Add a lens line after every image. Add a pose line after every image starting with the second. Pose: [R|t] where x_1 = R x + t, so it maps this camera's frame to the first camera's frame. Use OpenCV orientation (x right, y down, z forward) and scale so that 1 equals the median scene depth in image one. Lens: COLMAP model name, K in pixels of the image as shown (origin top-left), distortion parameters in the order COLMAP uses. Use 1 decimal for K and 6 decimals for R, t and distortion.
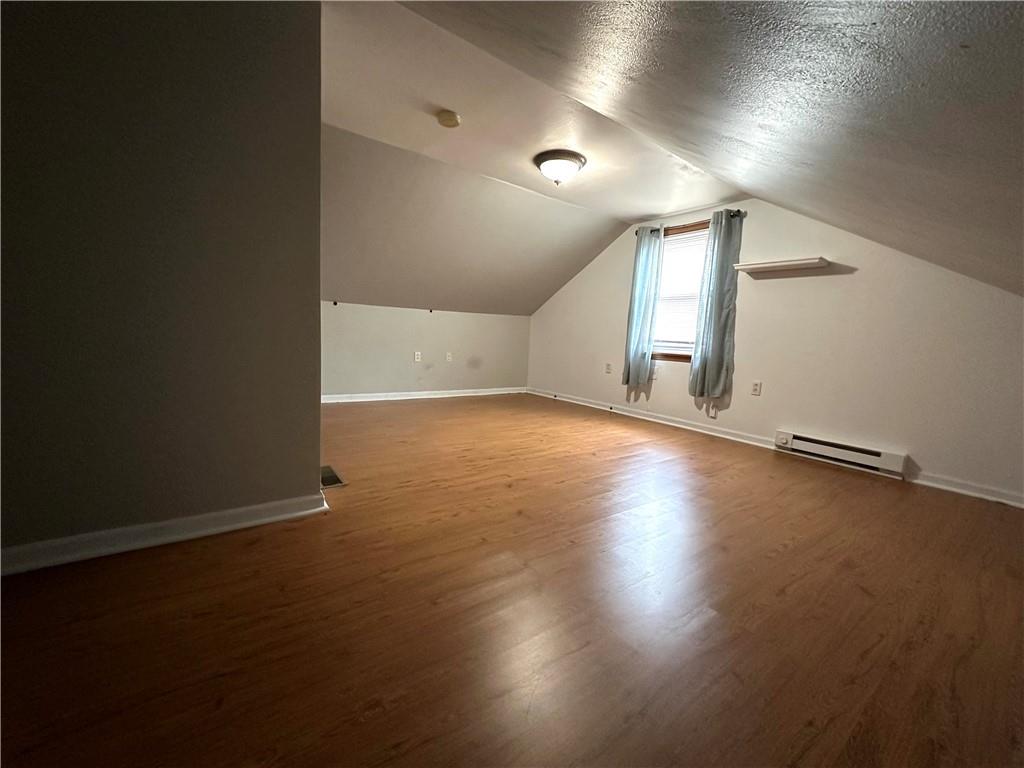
lens RADIAL K [[401.5, 0, 512.0], [0, 401.5, 384.0], [0, 0, 1]] dist [-0.000688, -0.000036]
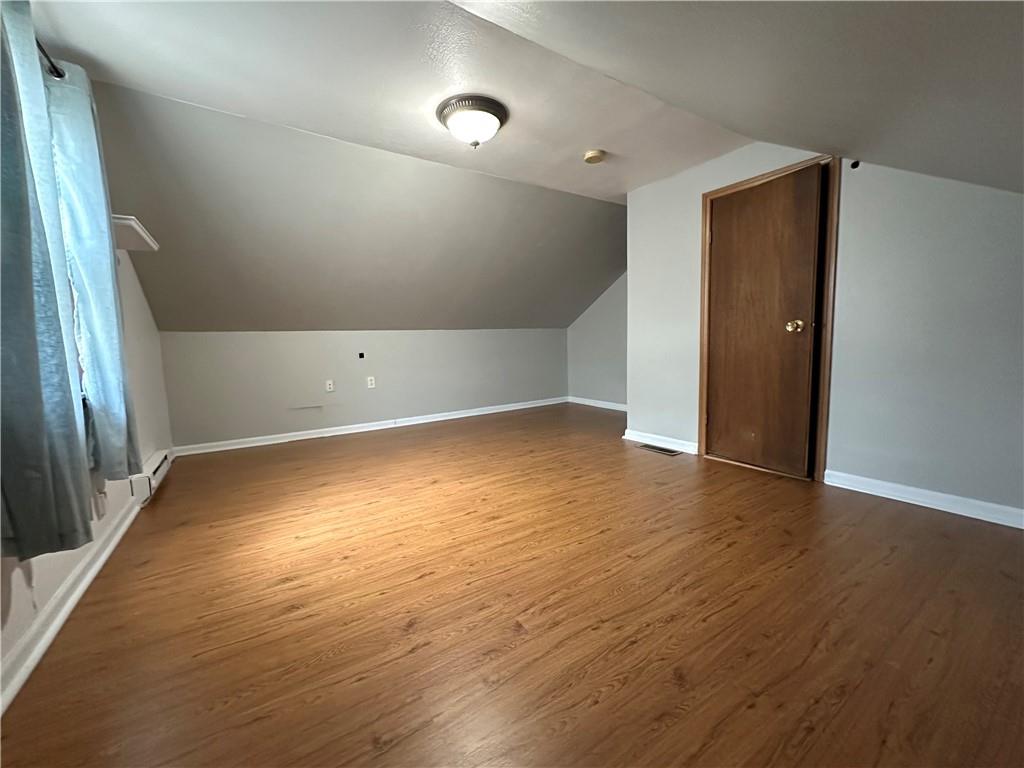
lens RADIAL K [[401.5, 0, 512.0], [0, 401.5, 384.0], [0, 0, 1]] dist [-0.000688, -0.000036]
pose [[-0.997637, -0.029748, 0.061939, -0.014685], [-0.014954, 0.973817, 0.226841, -0.251577], [-0.067065, 0.225378, -0.971960, 1.903055]]
